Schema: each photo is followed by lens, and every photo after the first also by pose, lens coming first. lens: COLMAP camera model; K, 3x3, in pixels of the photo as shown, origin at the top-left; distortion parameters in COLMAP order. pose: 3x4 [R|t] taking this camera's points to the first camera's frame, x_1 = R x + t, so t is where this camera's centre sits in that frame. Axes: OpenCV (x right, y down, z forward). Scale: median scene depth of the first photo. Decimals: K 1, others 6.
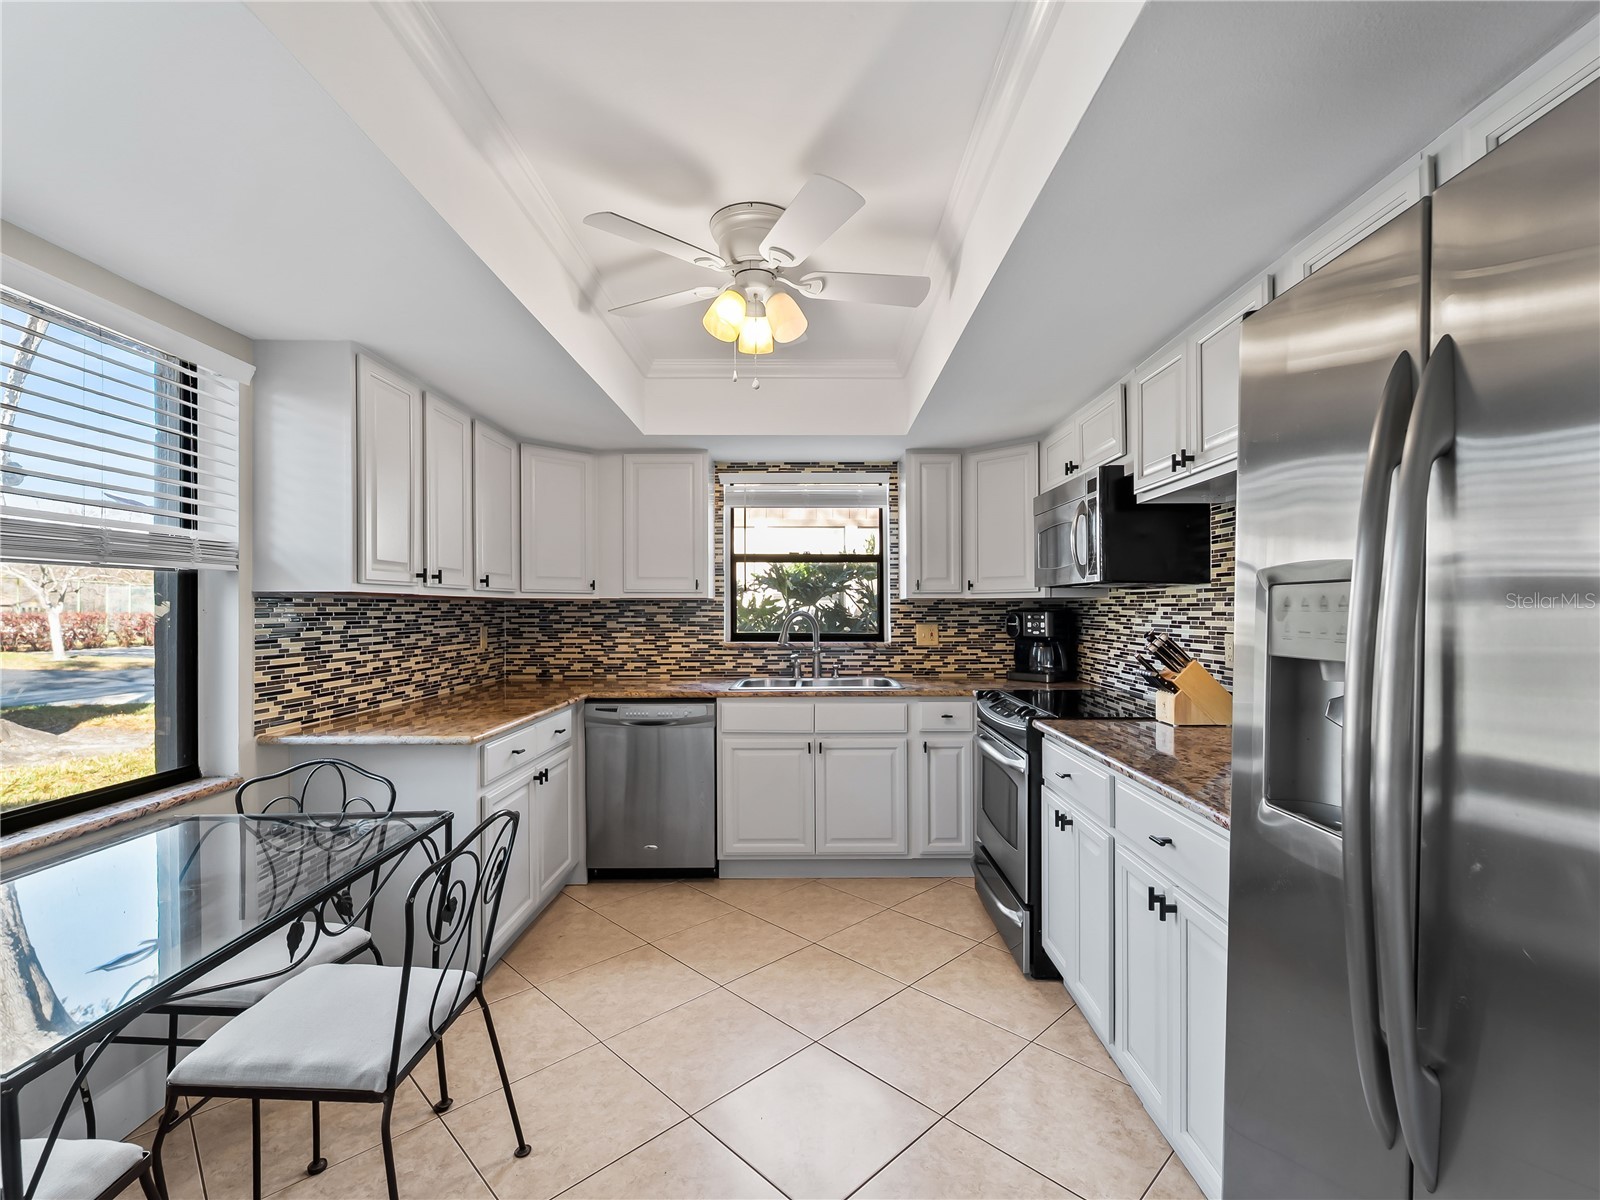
lens RADIAL K [[740.9, 0, 806.0], [0, 740.9, 603.1], [0, 0, 1]] dist [-0.001883, -0.000529]
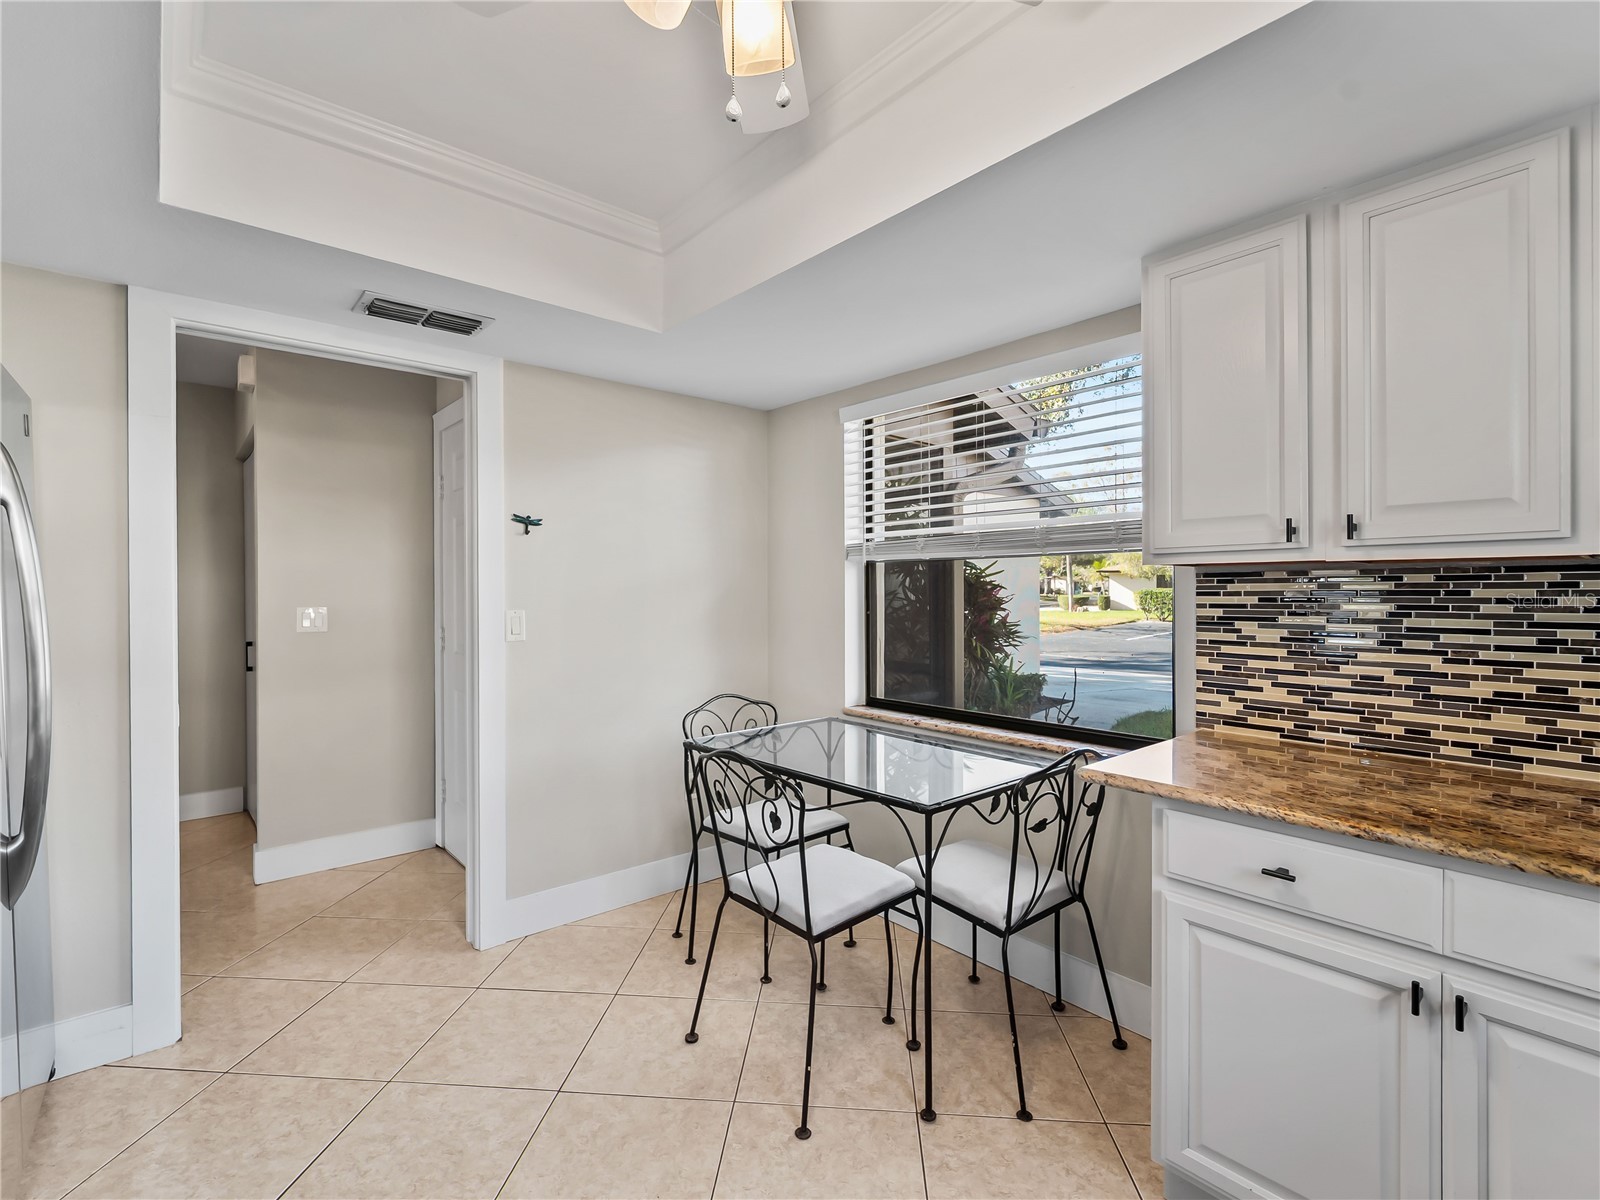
lens RADIAL K [[740.9, 0, 806.0], [0, 740.9, 603.1], [0, 0, 1]] dist [-0.001883, -0.000529]
pose [[-0.754866, 0.015467, -0.655696, 0.169405], [0.009433, 0.999875, 0.012726, 0.010713], [0.655811, 0.003421, -0.754917, 1.161479]]
